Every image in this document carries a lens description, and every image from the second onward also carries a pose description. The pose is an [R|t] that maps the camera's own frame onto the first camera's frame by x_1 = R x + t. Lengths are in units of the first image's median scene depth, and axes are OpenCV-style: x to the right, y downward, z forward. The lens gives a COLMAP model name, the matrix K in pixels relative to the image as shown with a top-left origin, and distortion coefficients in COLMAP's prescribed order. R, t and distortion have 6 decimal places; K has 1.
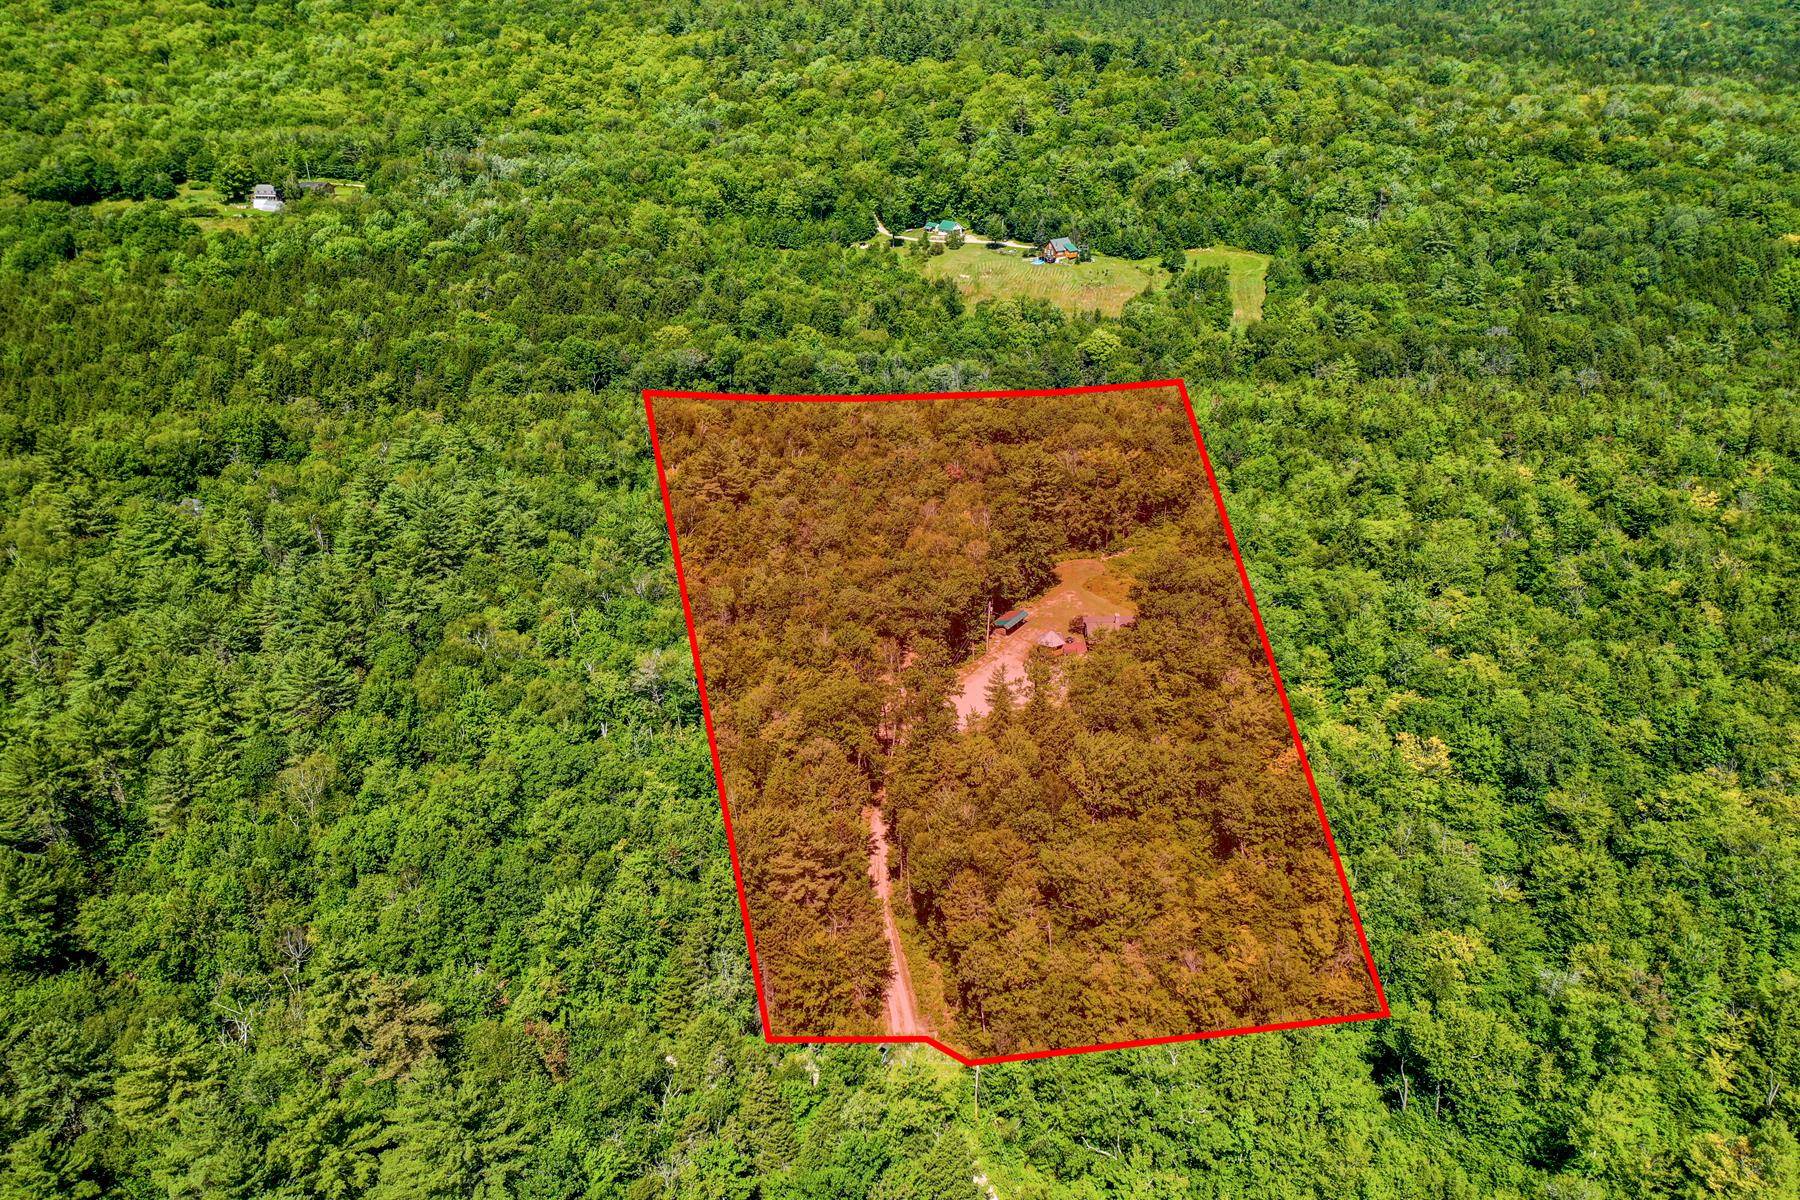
lens RADIAL K [[1422.8, 0, 905.4], [0, 1422.8, 612.6], [0, 0, 1]] dist [-0.004371, -0.001038]
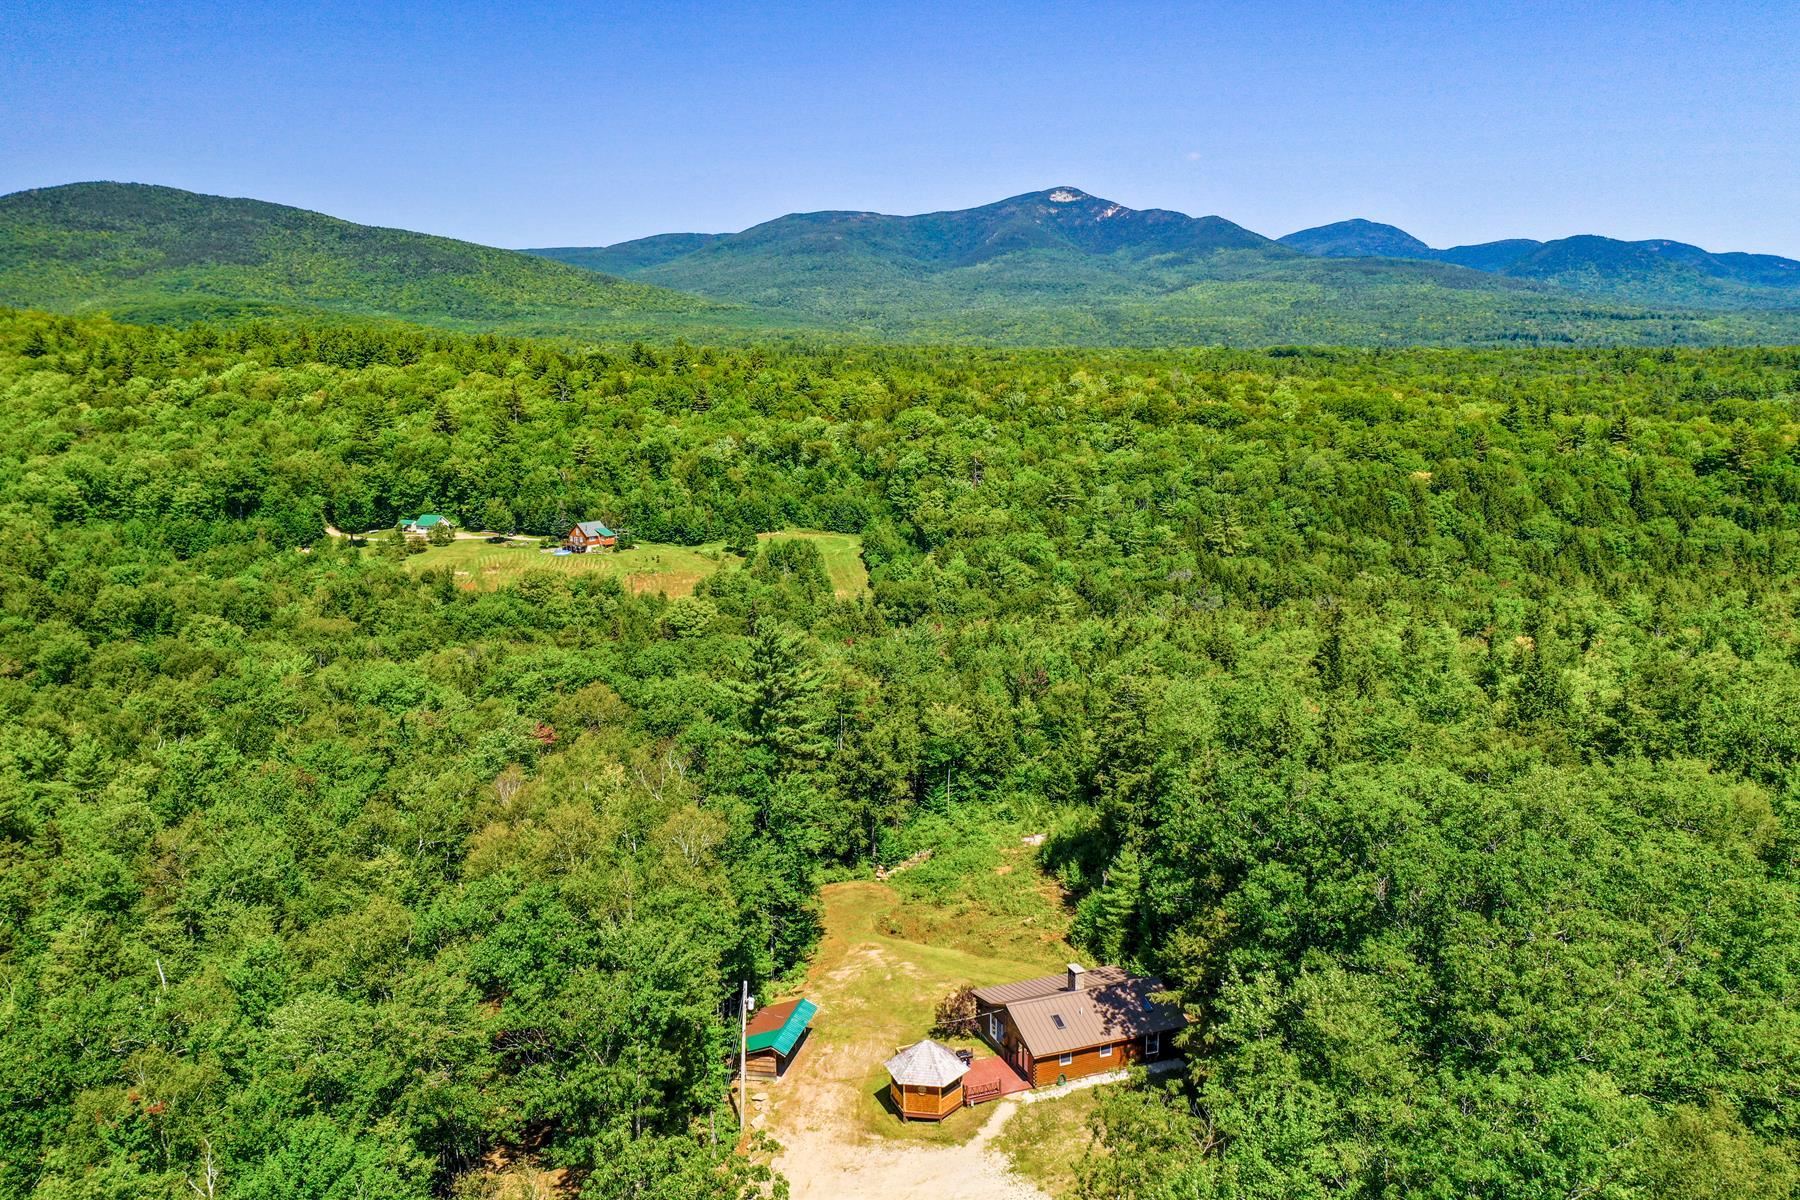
lens RADIAL K [[1422.8, 0, 905.4], [0, 1422.8, 612.6], [0, 0, 1]] dist [-0.004371, -0.001038]
pose [[0.930443, -0.051505, 0.362799, -0.010571], [0.152642, 0.954562, -0.255953, 0.000452], [-0.333131, 0.293528, 0.896027, 0.272103]]
